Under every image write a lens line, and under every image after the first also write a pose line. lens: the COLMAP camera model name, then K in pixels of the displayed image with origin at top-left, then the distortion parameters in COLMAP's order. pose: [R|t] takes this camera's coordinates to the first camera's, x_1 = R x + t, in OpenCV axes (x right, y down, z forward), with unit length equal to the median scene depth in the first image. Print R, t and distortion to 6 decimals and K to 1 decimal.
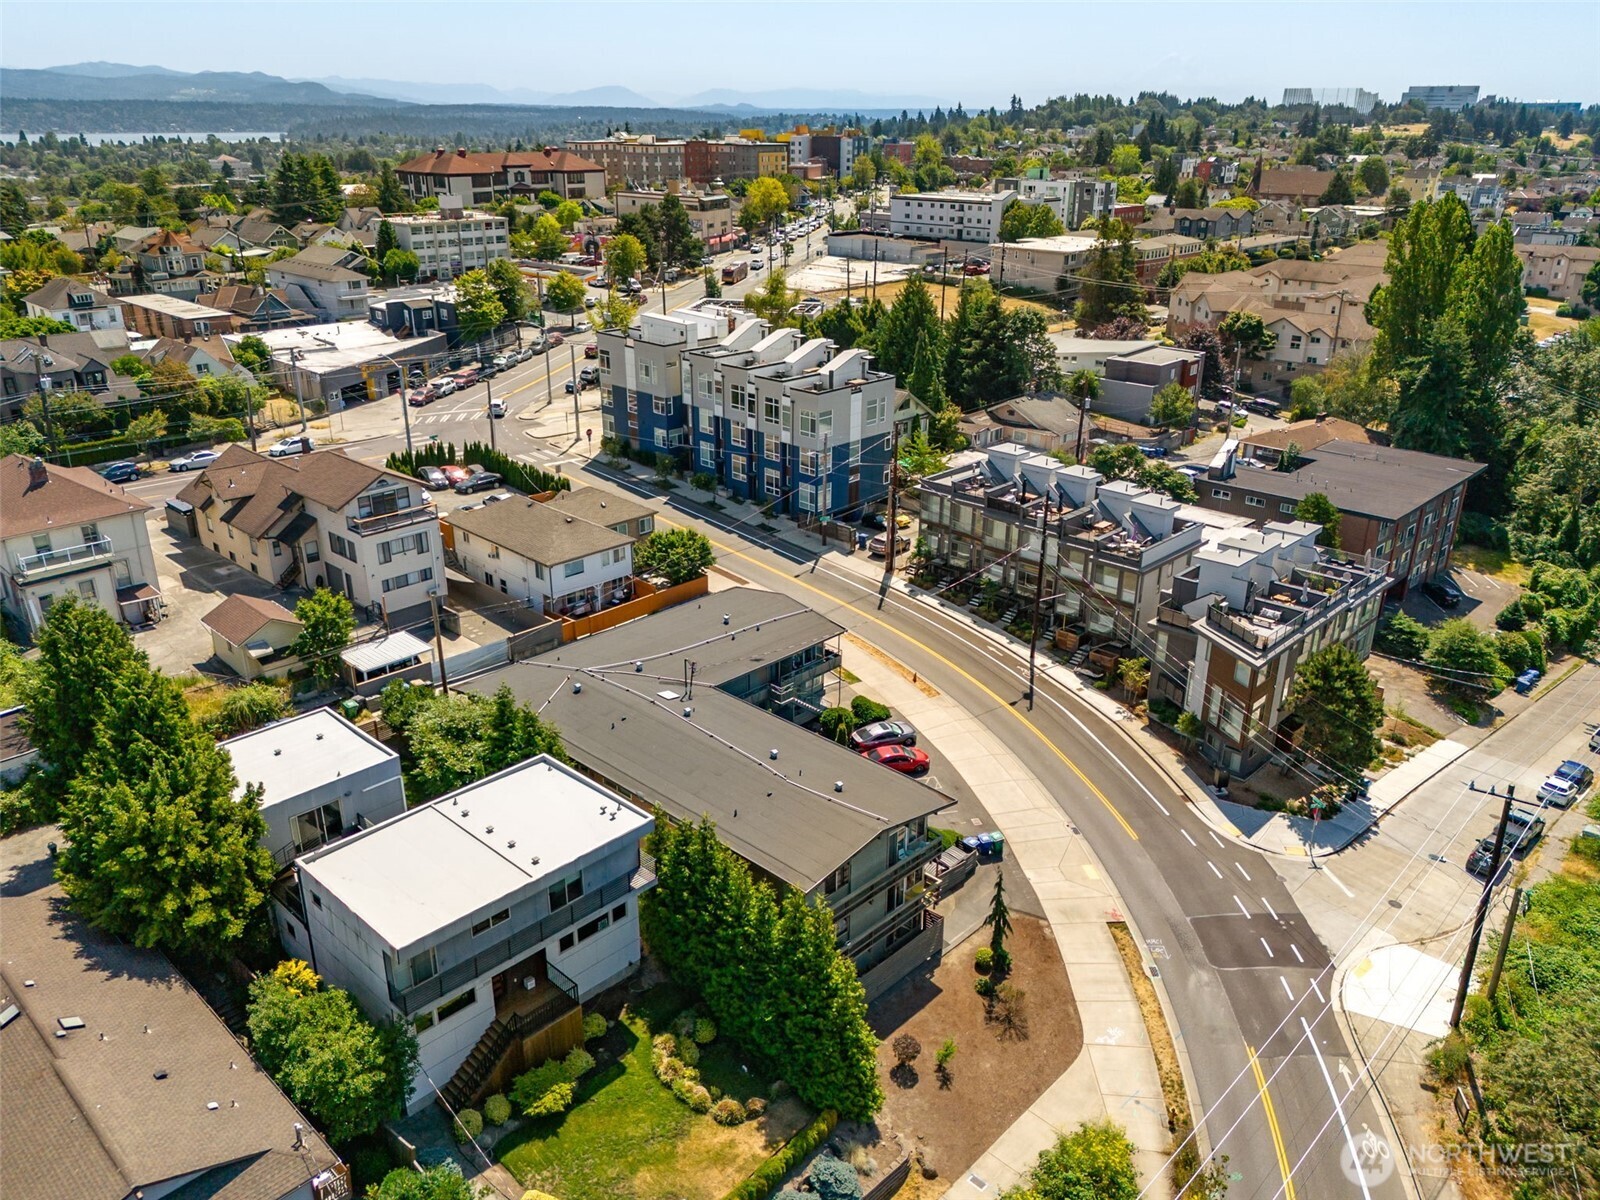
lens RADIAL K [[1180.1, 0, 801.4], [0, 1180.1, 598.4], [0, 0, 1]] dist [0.037336, -0.036134]
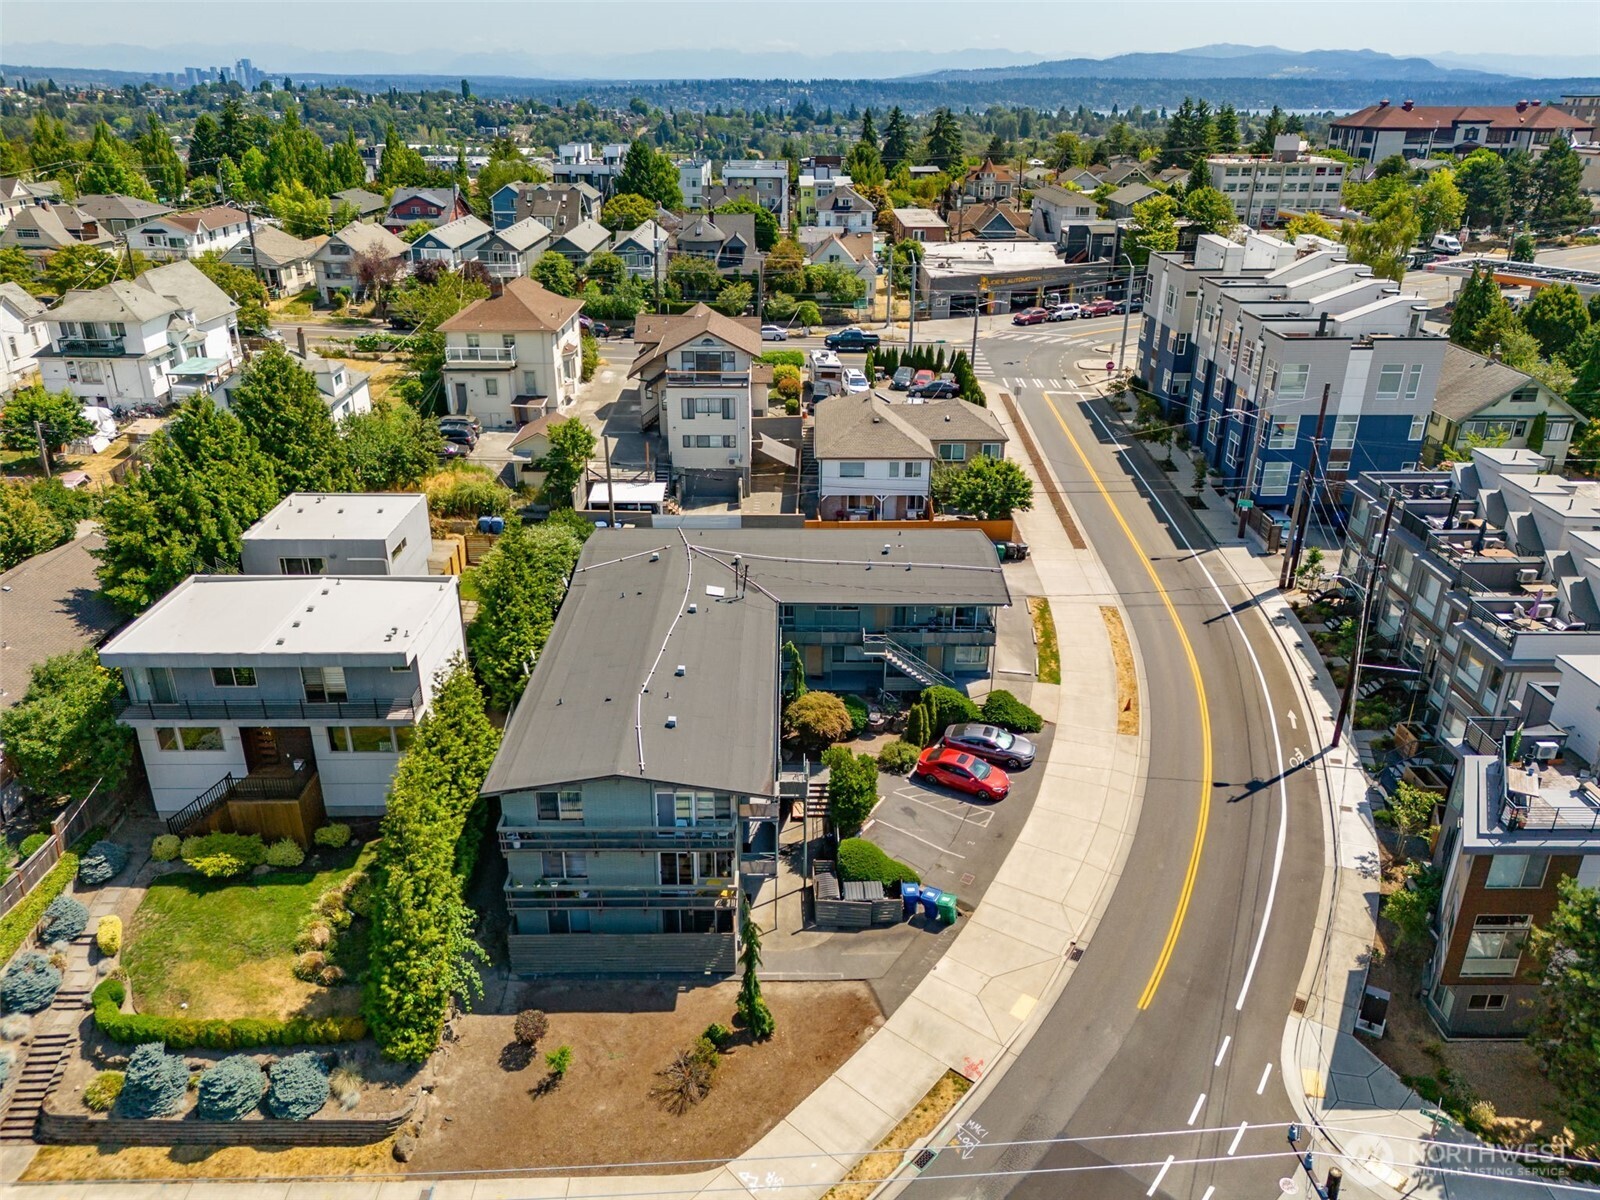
lens RADIAL K [[1180.1, 0, 795.2], [0, 1180.1, 606.7], [0, 0, 1]] dist [0.037336, -0.036134]
pose [[0.701484, 0.285273, -0.653100, 0.344059], [-0.269479, 0.954529, 0.127494, -0.024176], [0.659774, 0.086562, 0.746462, 0.254839]]
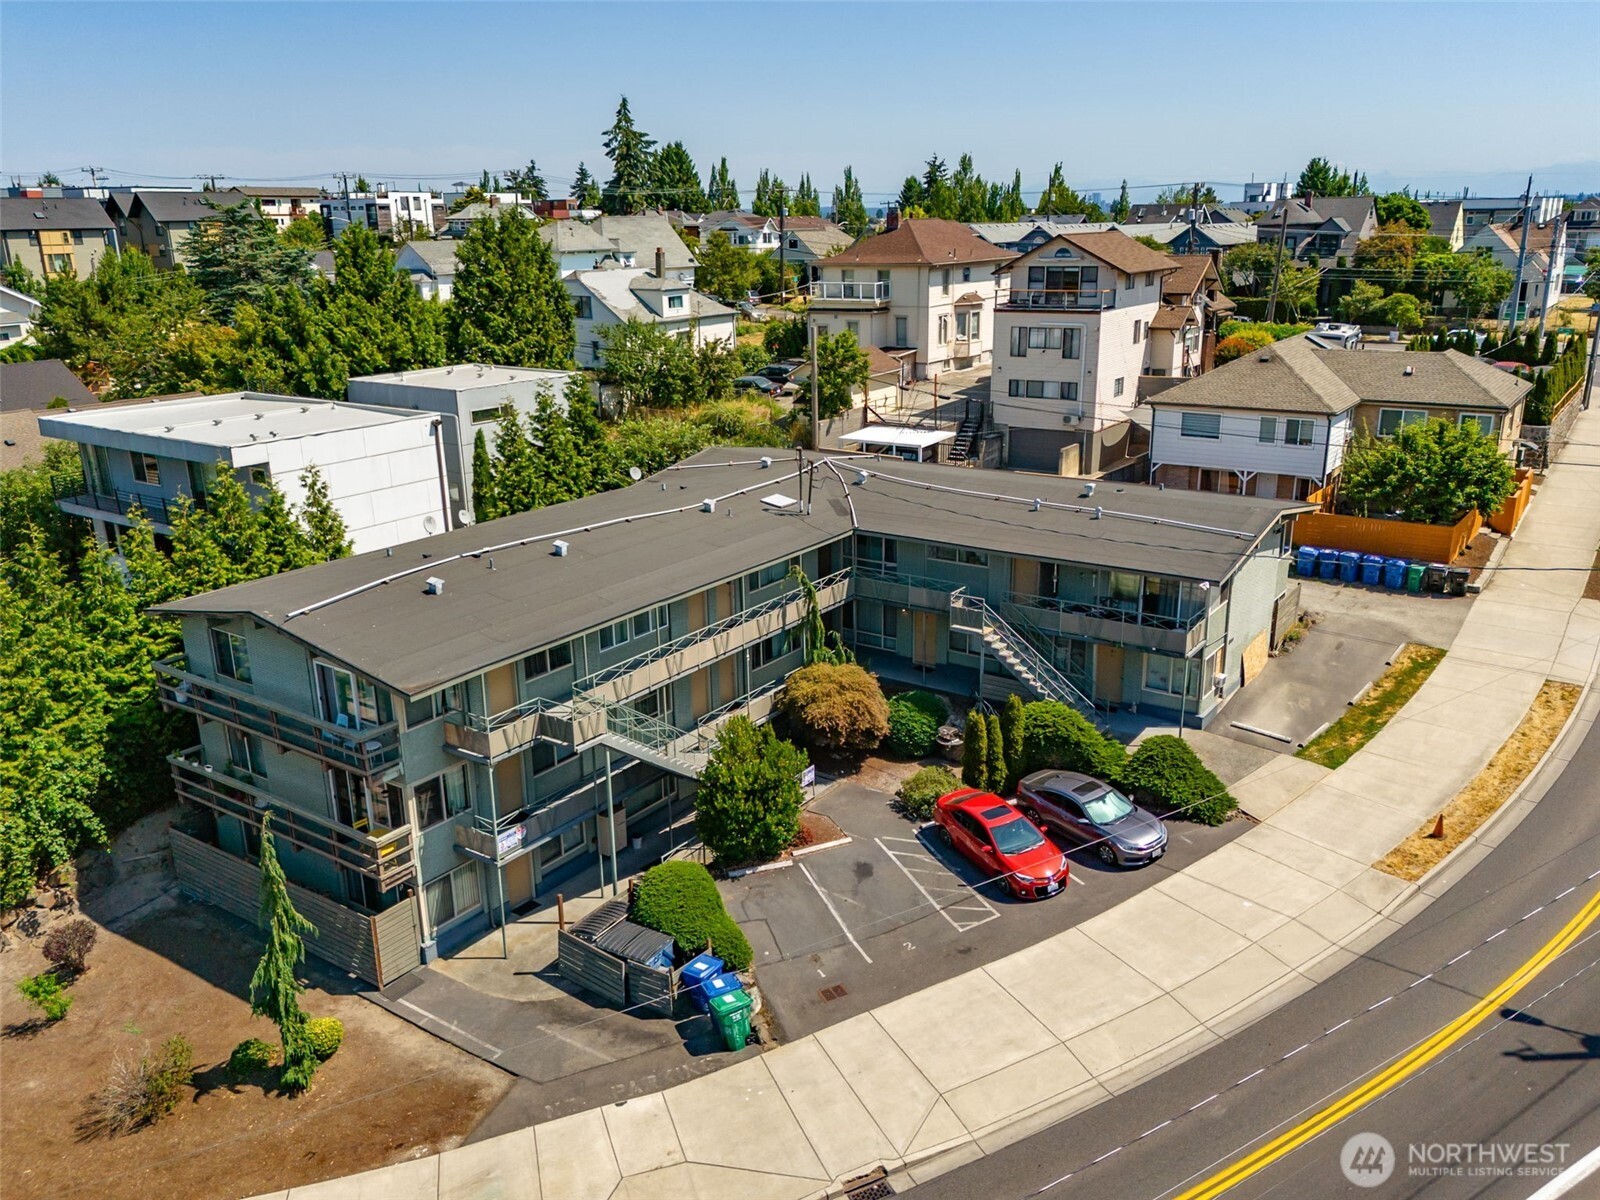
lens RADIAL K [[1277.5, 0, 793.0], [0, 1277.5, 599.5], [0, 0, 1]] dist [0.030624, -0.002970]
pose [[0.146727, 0.272685, -0.950849, 0.346593], [-0.355857, 0.911446, 0.206473, -0.004934], [0.922950, 0.308071, 0.230771, 0.593275]]
